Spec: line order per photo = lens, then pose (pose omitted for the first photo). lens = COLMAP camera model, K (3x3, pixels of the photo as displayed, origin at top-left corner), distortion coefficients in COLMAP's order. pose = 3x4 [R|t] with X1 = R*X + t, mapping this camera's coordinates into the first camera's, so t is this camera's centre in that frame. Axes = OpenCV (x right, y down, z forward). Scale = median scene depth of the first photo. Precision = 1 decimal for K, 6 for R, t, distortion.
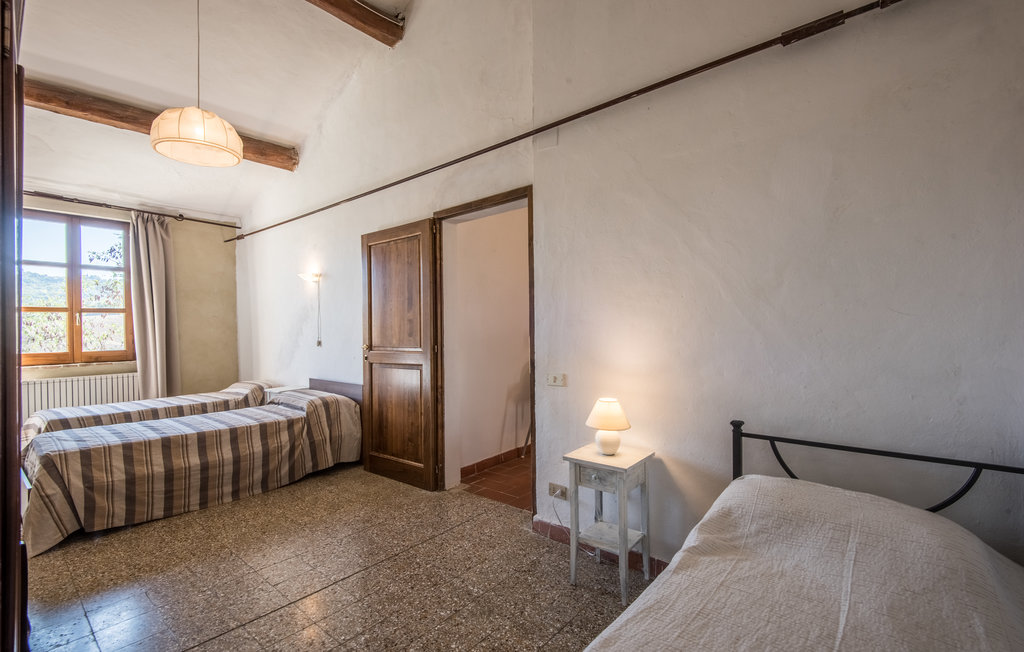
lens RADIAL K [[452.0, 0, 512.0], [0, 452.0, 326.0], [0, 0, 1]] dist [-0.001248, -0.000767]
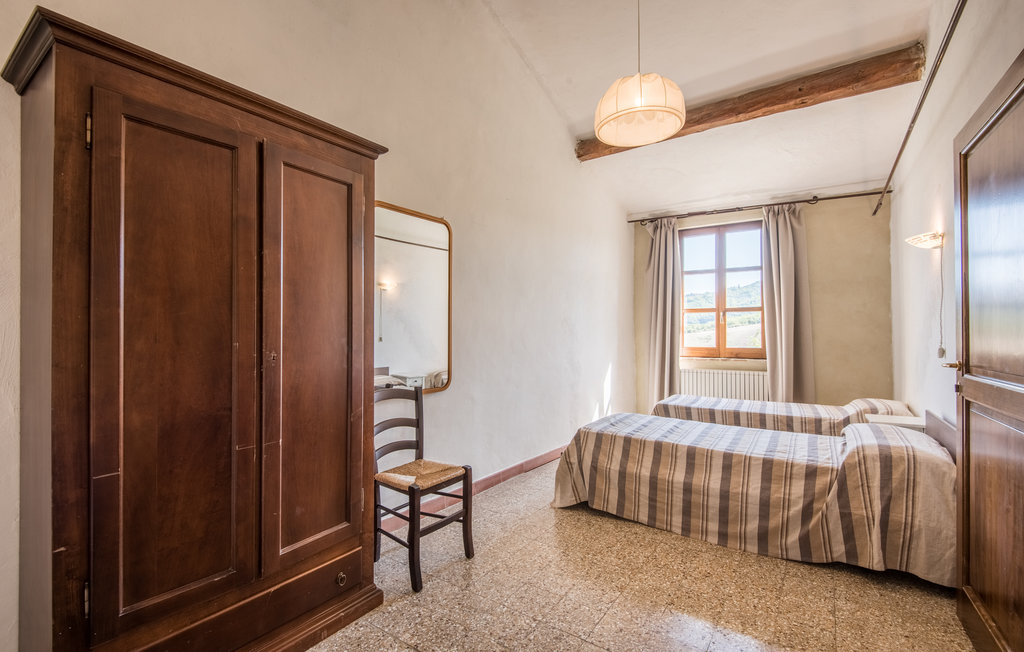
lens RADIAL K [[452.0, 0, 512.0], [0, 452.0, 326.0], [0, 0, 1]] dist [-0.001248, -0.000767]
pose [[0.101666, 0.000790, -0.994818, 0.116381], [0.003413, 0.999994, 0.001143, 0.001616], [0.994813, -0.003512, 0.101663, 0.486619]]
